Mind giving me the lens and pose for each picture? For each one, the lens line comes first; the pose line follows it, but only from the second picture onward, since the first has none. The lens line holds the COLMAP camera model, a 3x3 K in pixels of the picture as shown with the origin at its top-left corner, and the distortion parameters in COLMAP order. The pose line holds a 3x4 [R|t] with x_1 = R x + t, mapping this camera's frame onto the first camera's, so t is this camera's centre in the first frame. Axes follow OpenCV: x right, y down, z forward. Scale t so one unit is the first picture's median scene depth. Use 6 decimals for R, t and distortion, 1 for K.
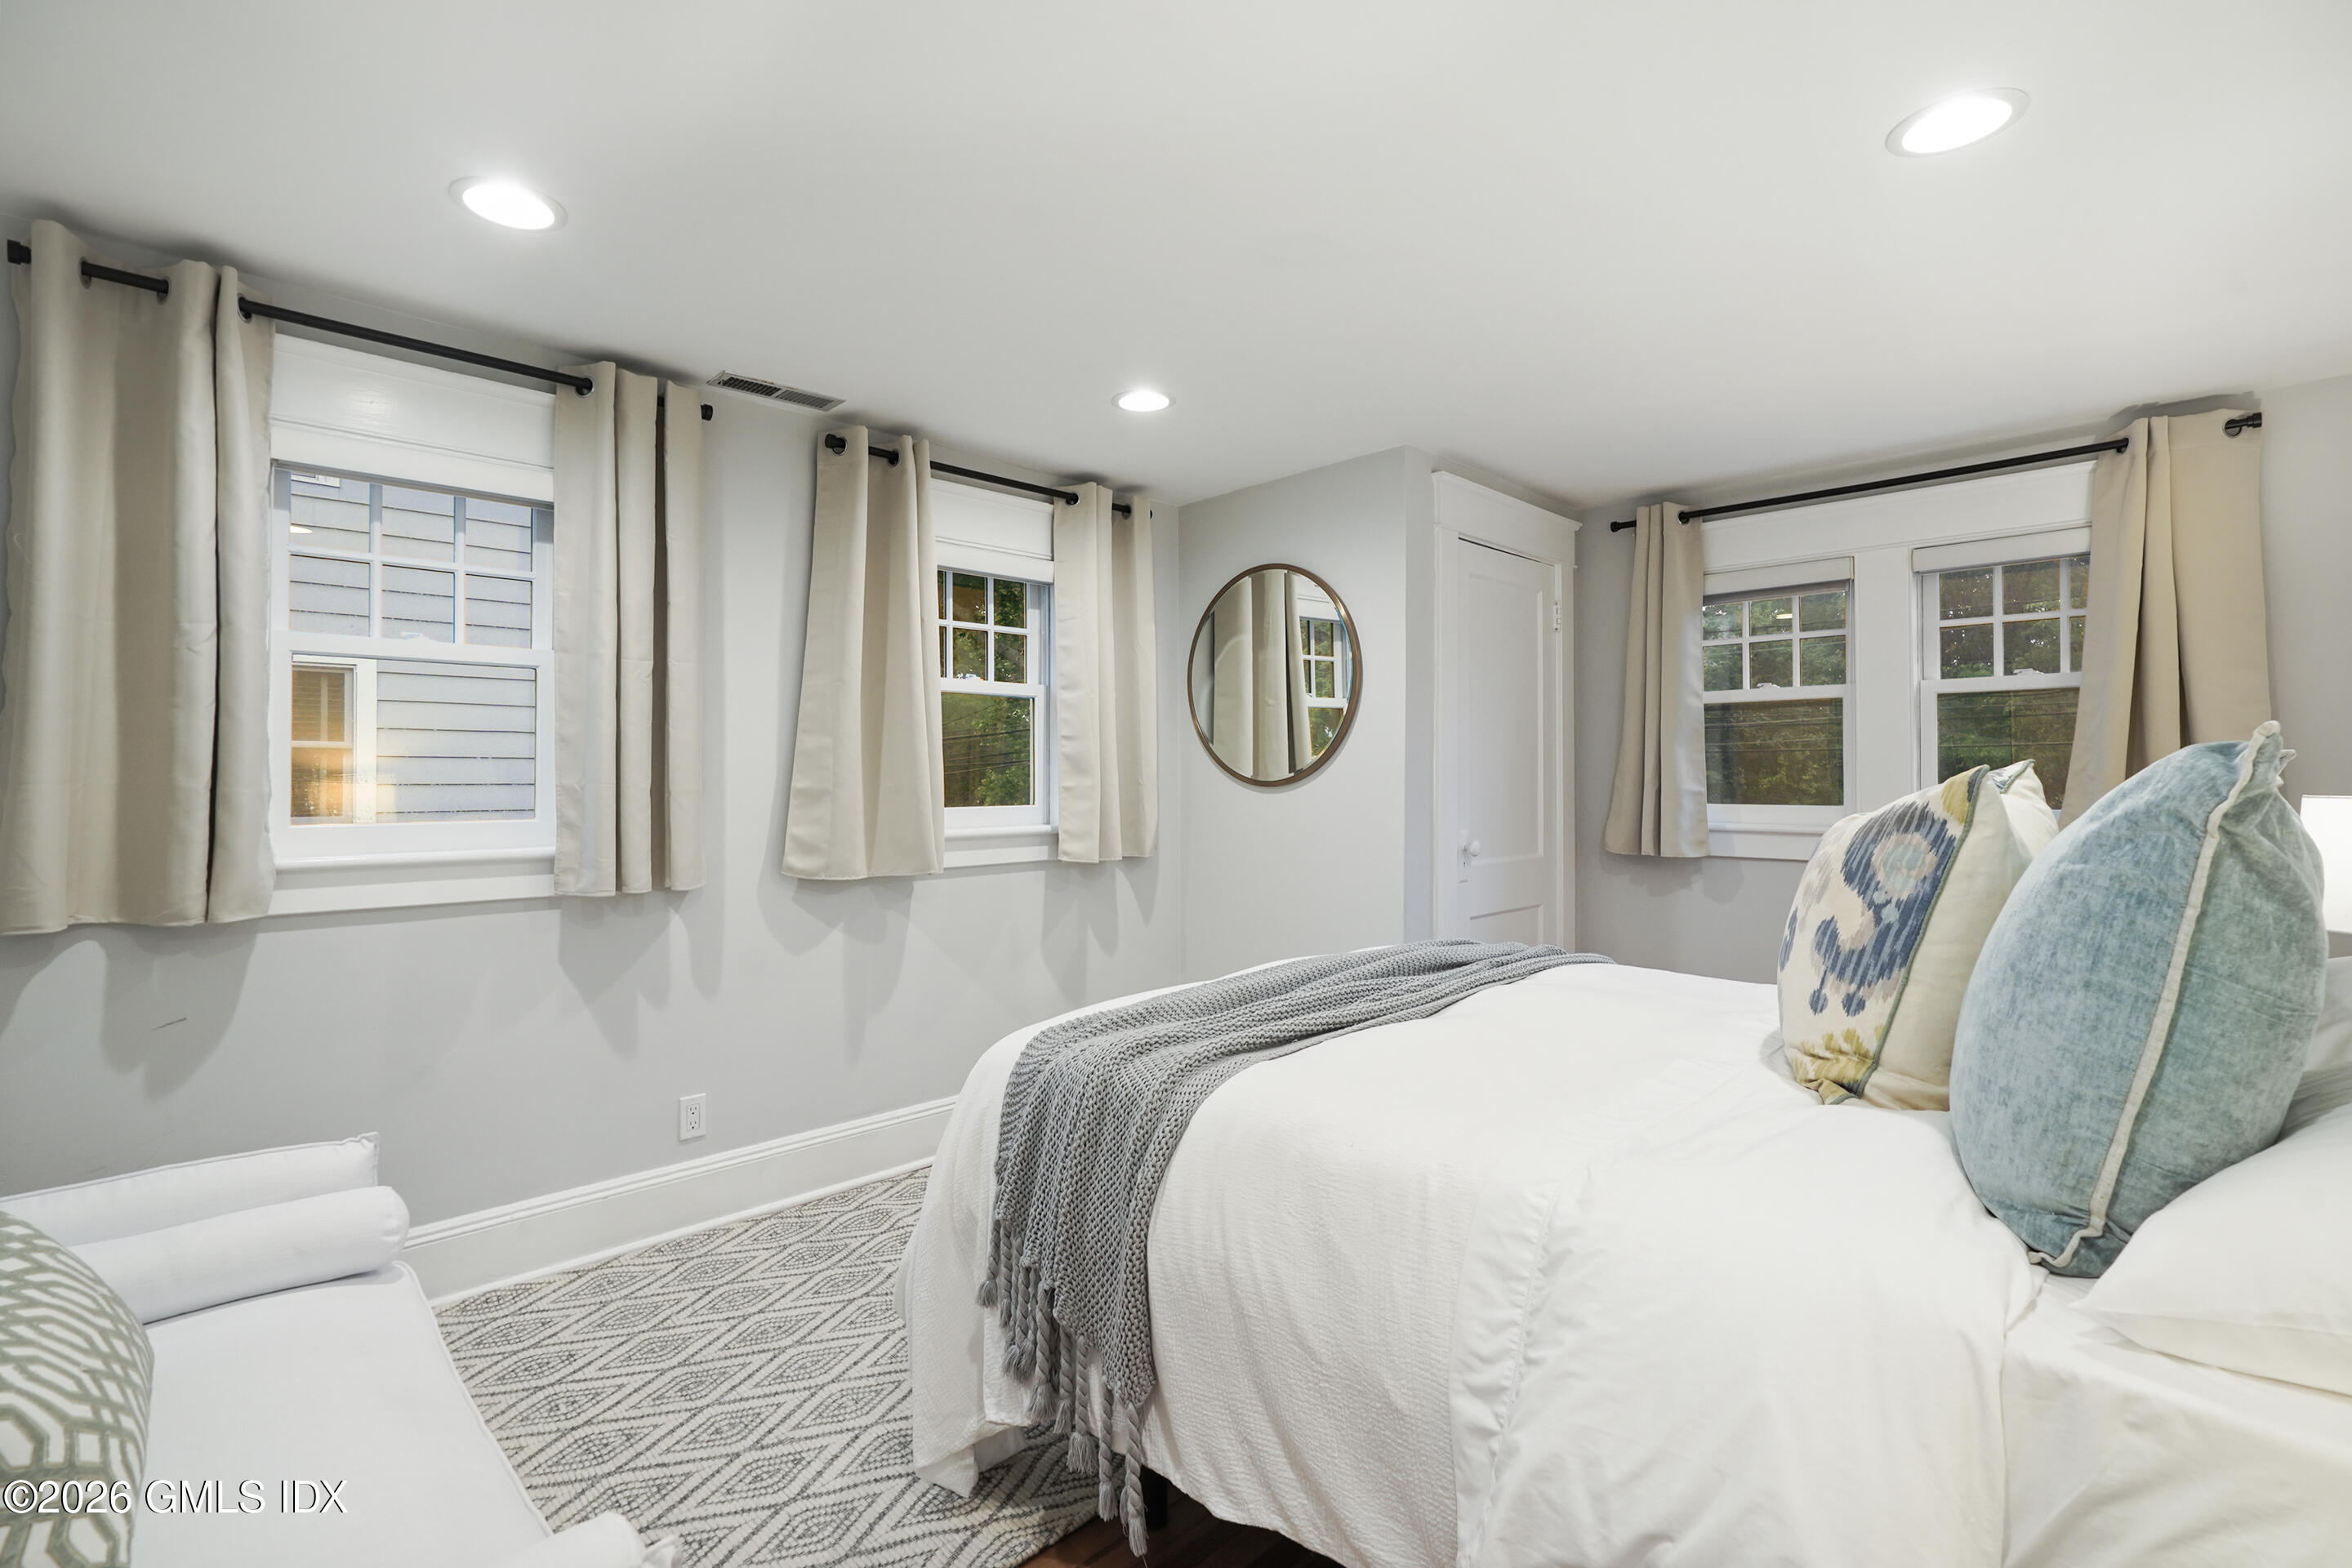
lens RADIAL K [[1102.7, 0, 1170.8], [0, 1102.7, 773.6], [0, 0, 1]] dist [0.001483, 0.000116]
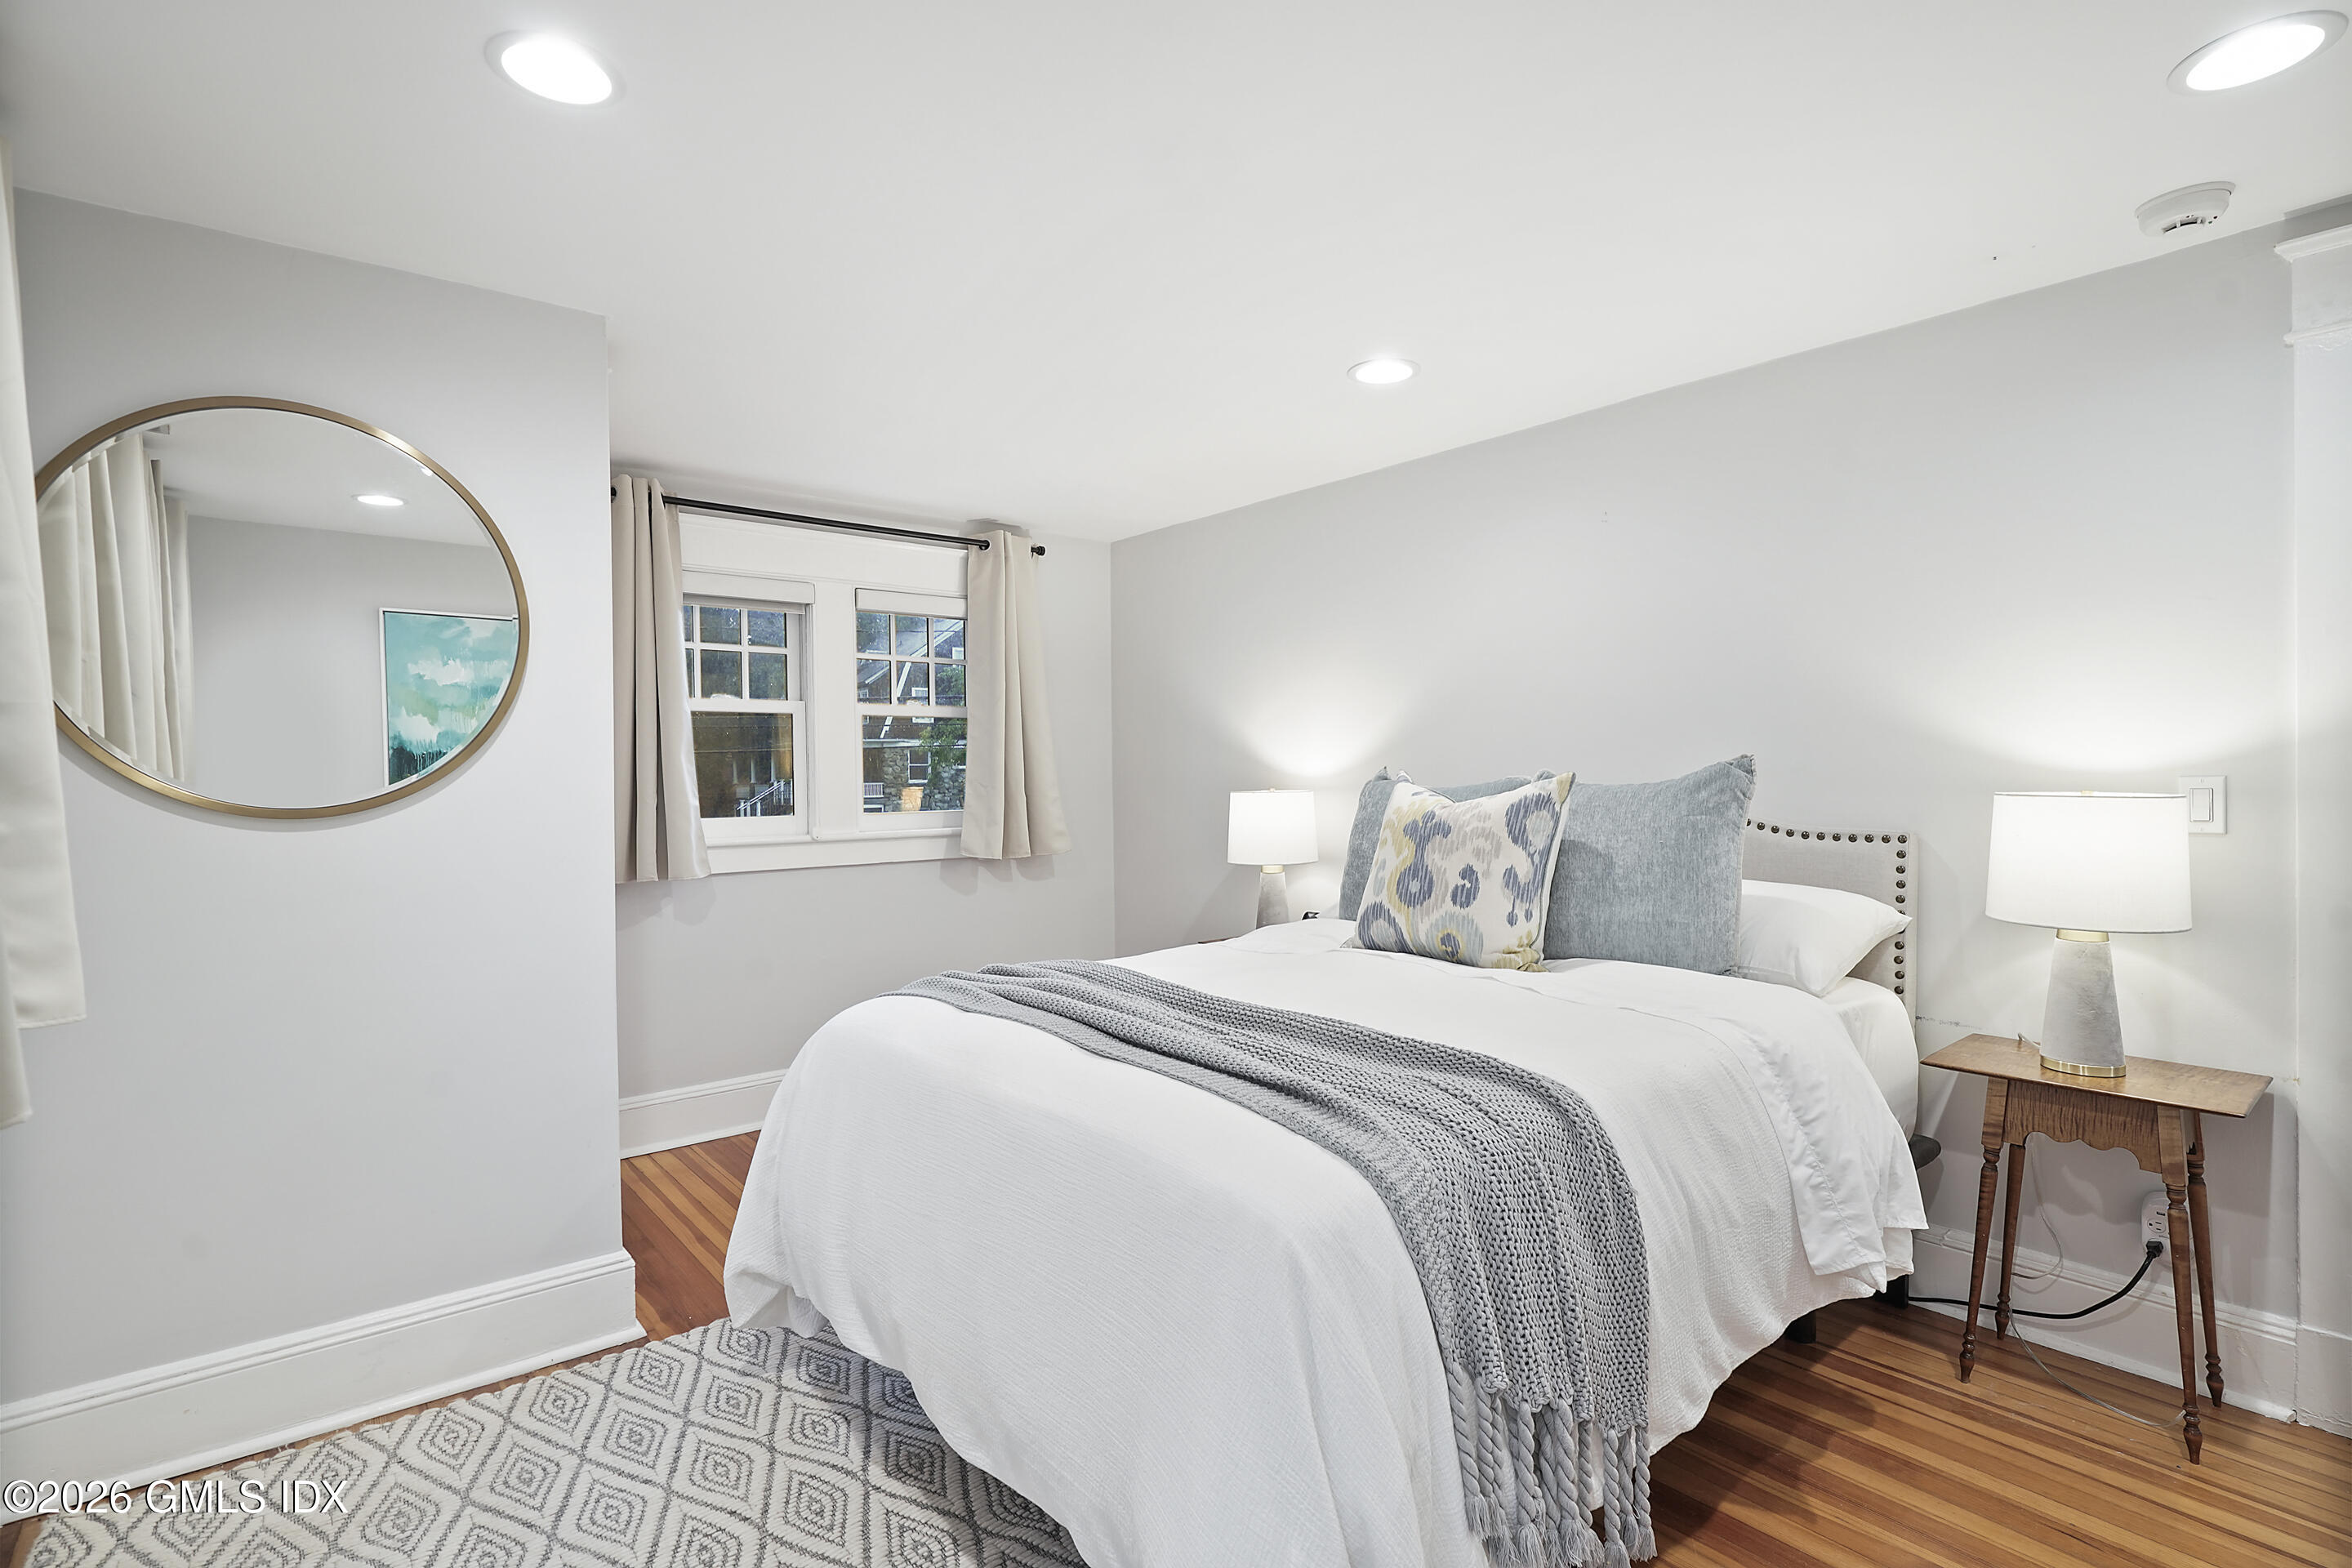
lens RADIAL K [[1134.6, 0, 1171.0], [0, 1134.6, 774.4], [0, 0, 1]] dist [0.001232, 0.000040]
pose [[0.115694, -0.005385, 0.993270, -0.704173], [0.017949, 0.999833, 0.003329, -0.011949], [-0.993123, 0.017443, 0.115772, 0.816593]]
